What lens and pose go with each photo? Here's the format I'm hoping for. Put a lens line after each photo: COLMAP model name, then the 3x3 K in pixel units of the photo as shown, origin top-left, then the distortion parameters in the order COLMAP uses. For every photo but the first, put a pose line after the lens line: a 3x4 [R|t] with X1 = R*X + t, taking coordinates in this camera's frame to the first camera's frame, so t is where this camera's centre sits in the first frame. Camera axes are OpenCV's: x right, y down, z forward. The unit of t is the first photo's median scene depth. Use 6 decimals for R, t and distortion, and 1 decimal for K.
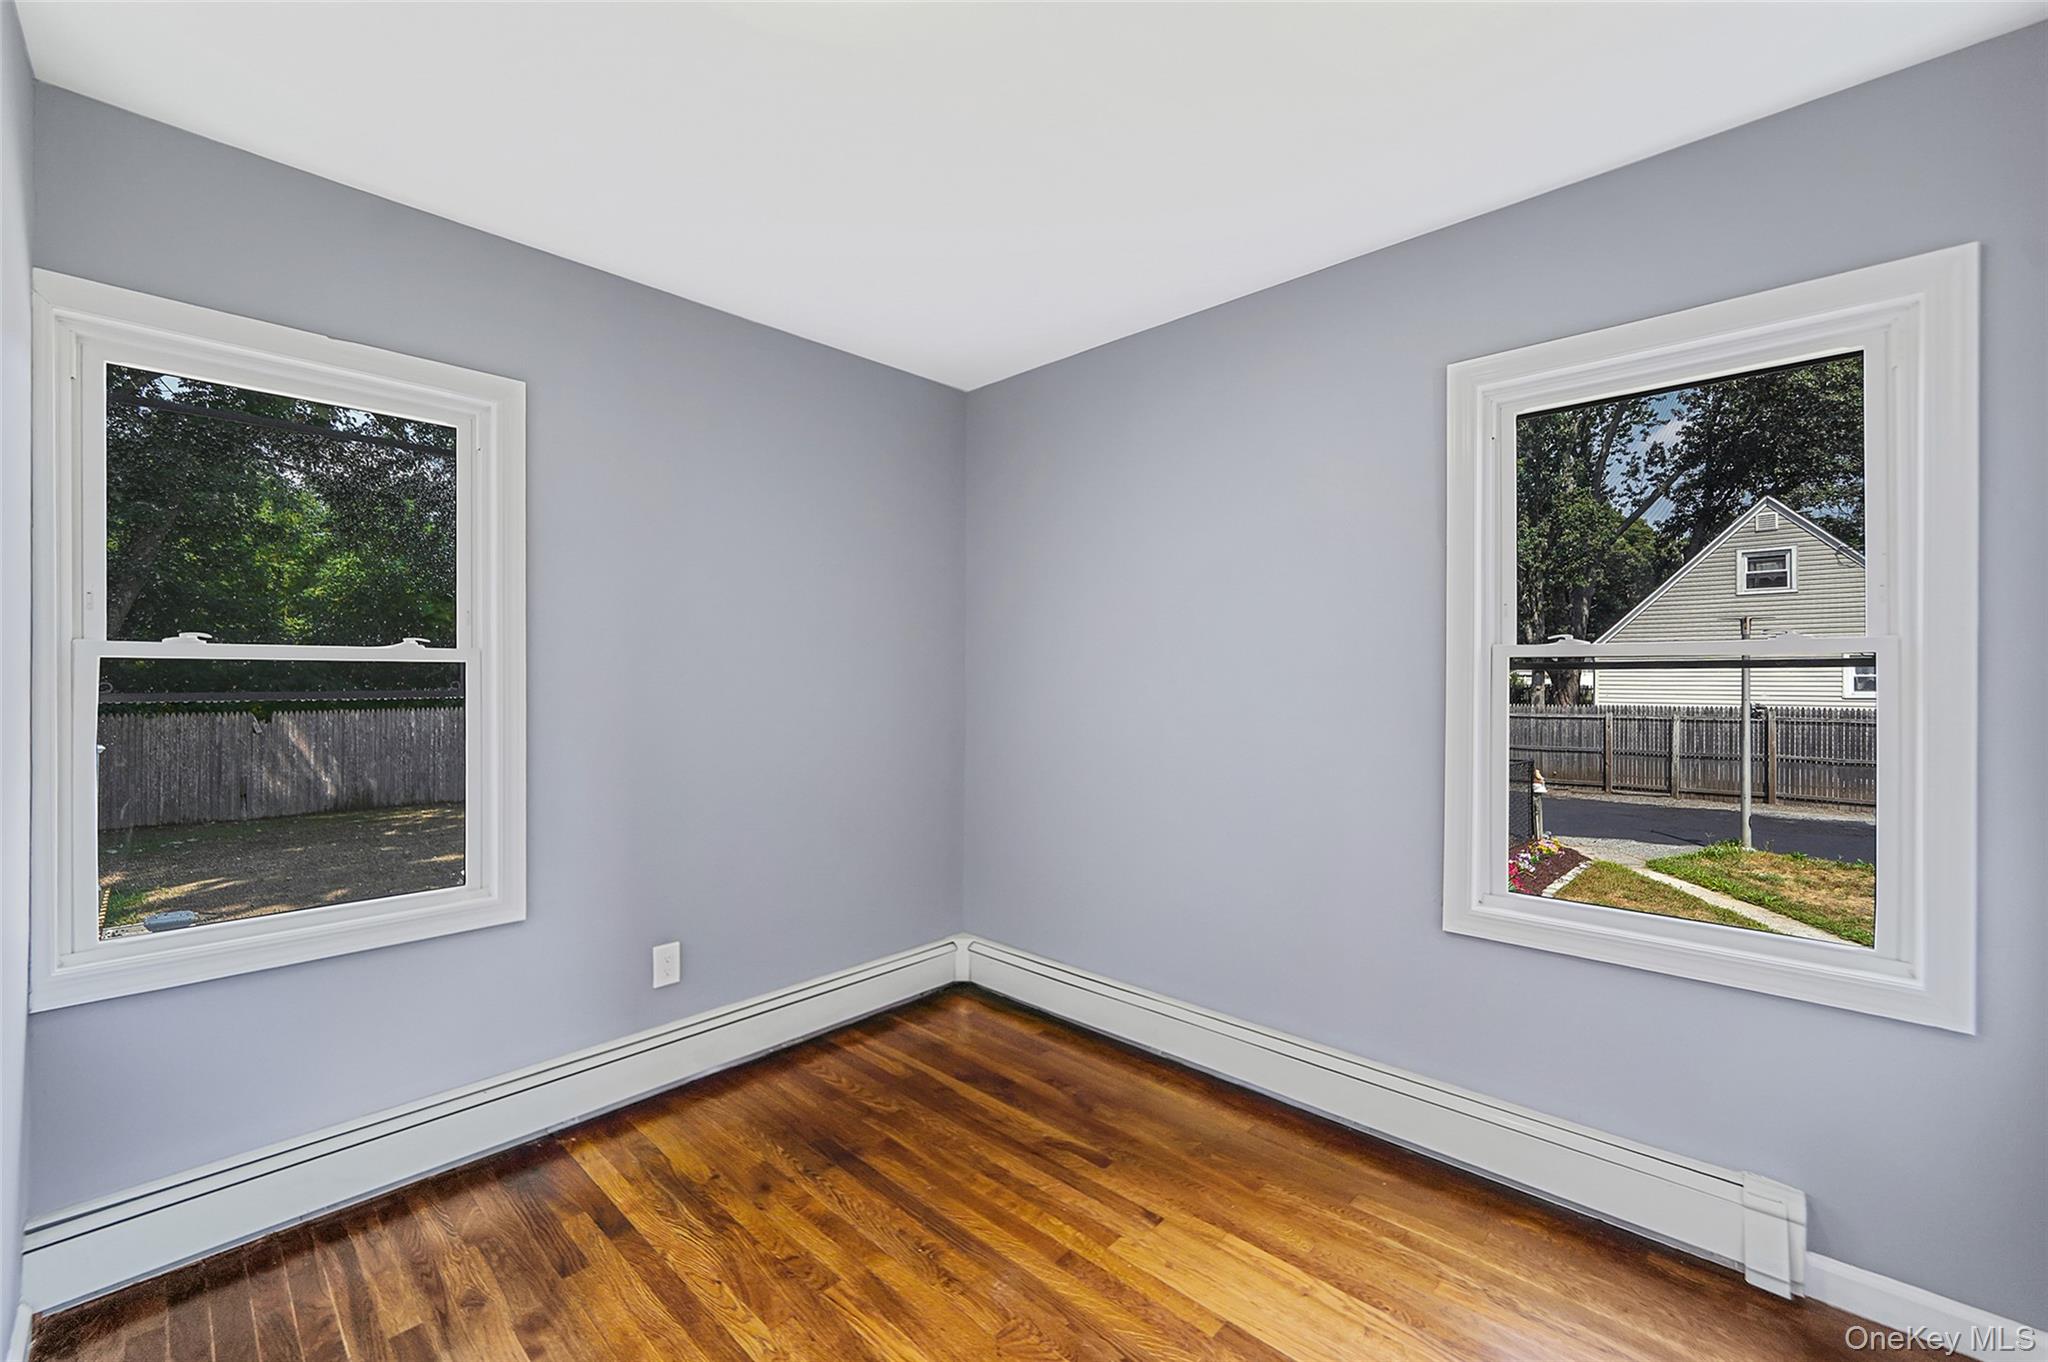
lens RADIAL K [[831.9, 0, 1028.6], [0, 831.9, 679.2], [0, 0, 1]] dist [0.001064, 0.000044]
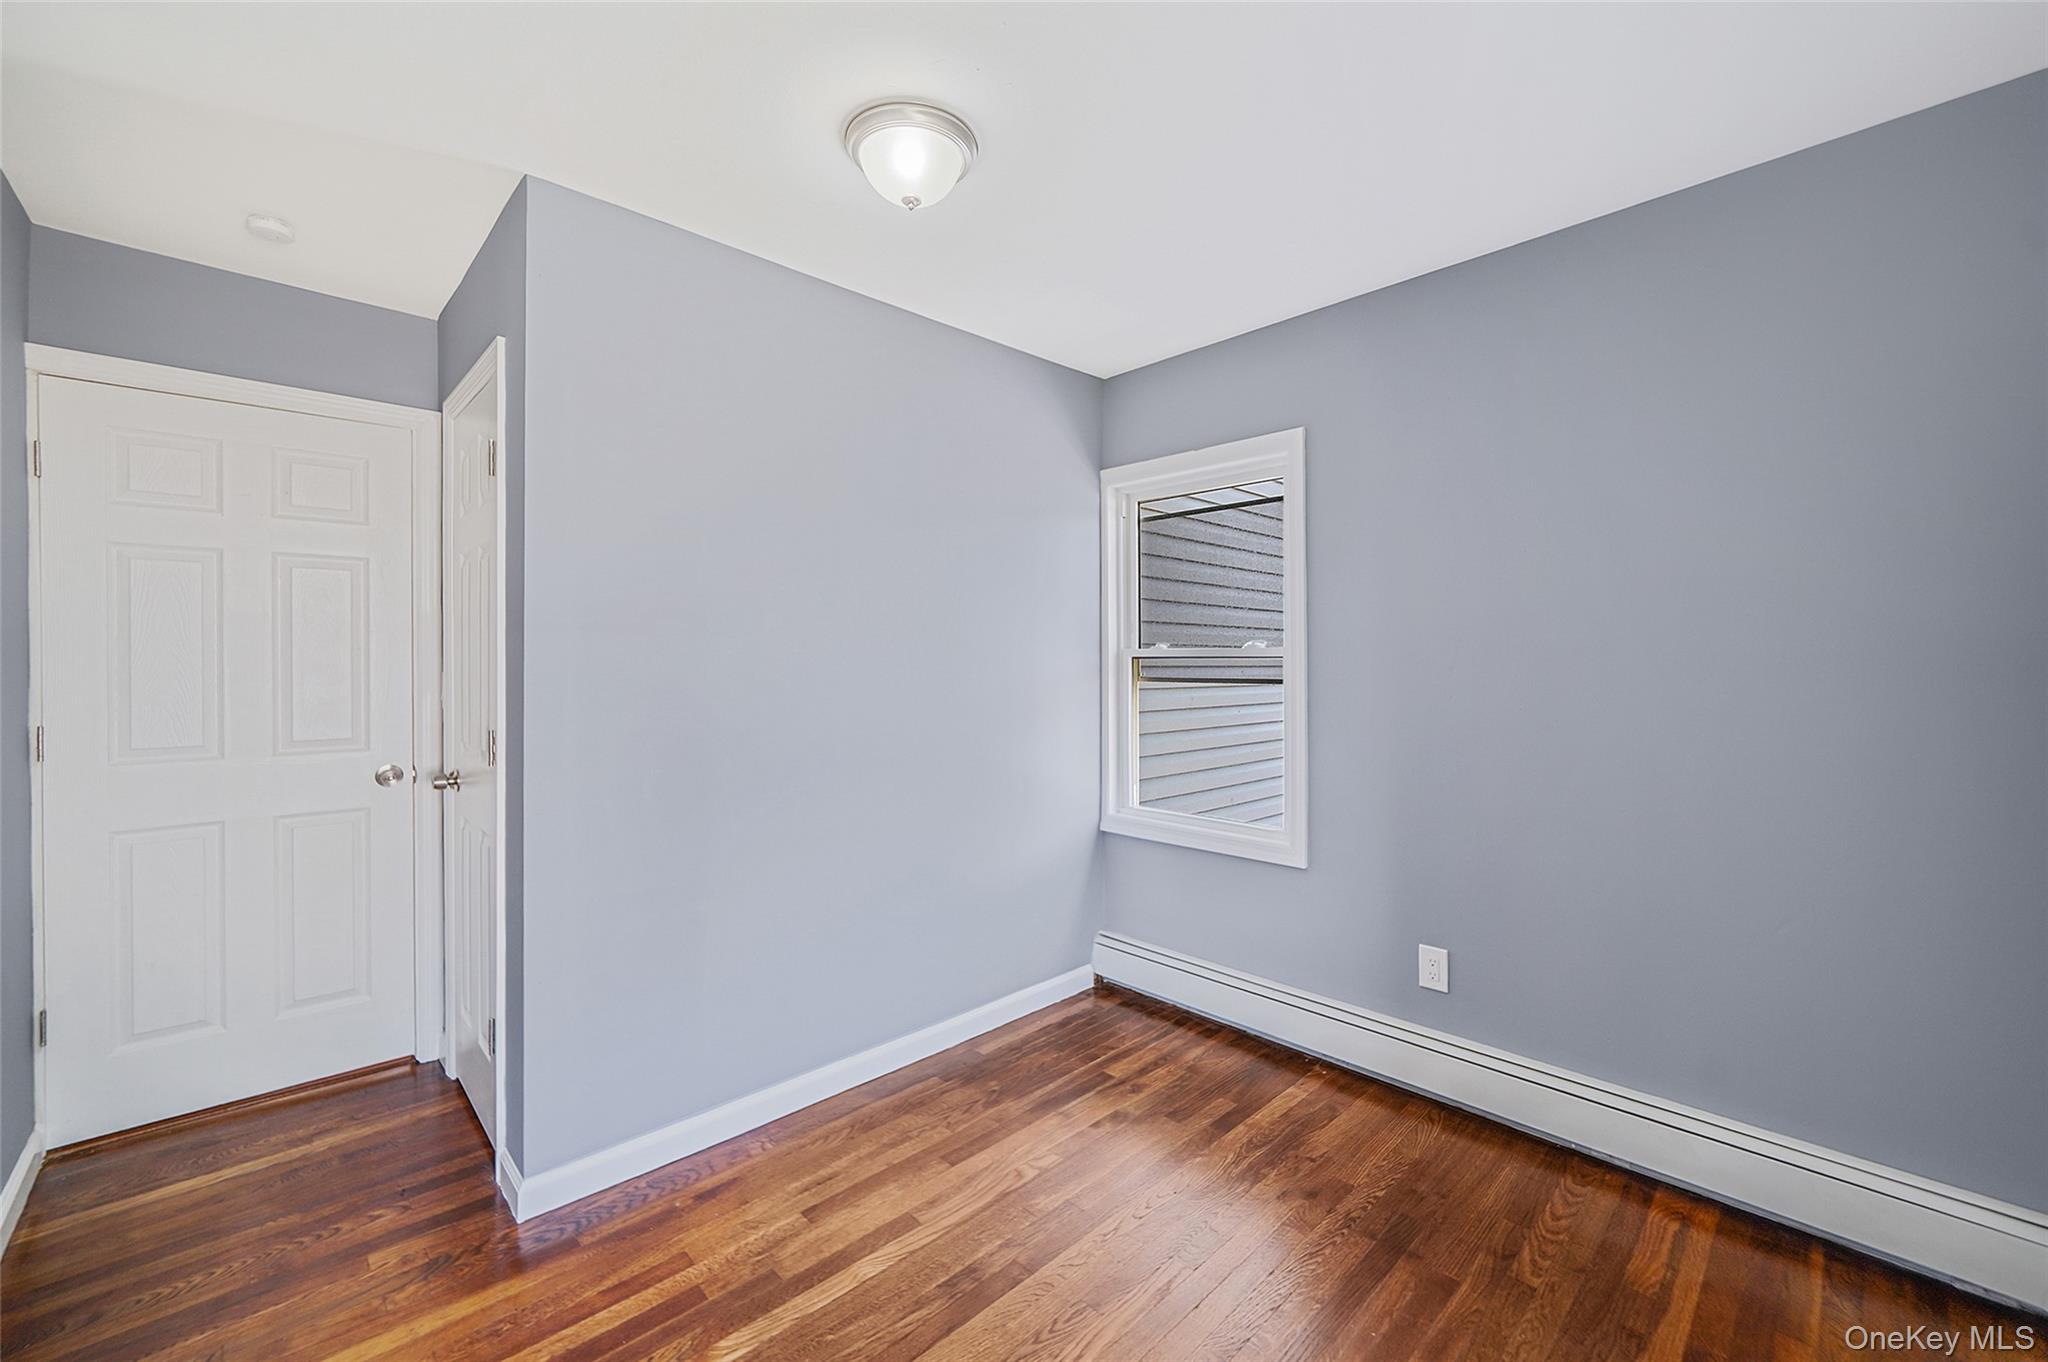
lens RADIAL K [[801.2, 0, 1028.2], [0, 801.2, 678.7], [0, 0, 1]] dist [-0.001176, -0.000152]
pose [[-0.037912, 0.016935, -0.999138, 0.598967], [-0.002505, 0.999852, 0.017042, -0.005498], [0.999278, 0.003149, -0.037864, 0.682125]]
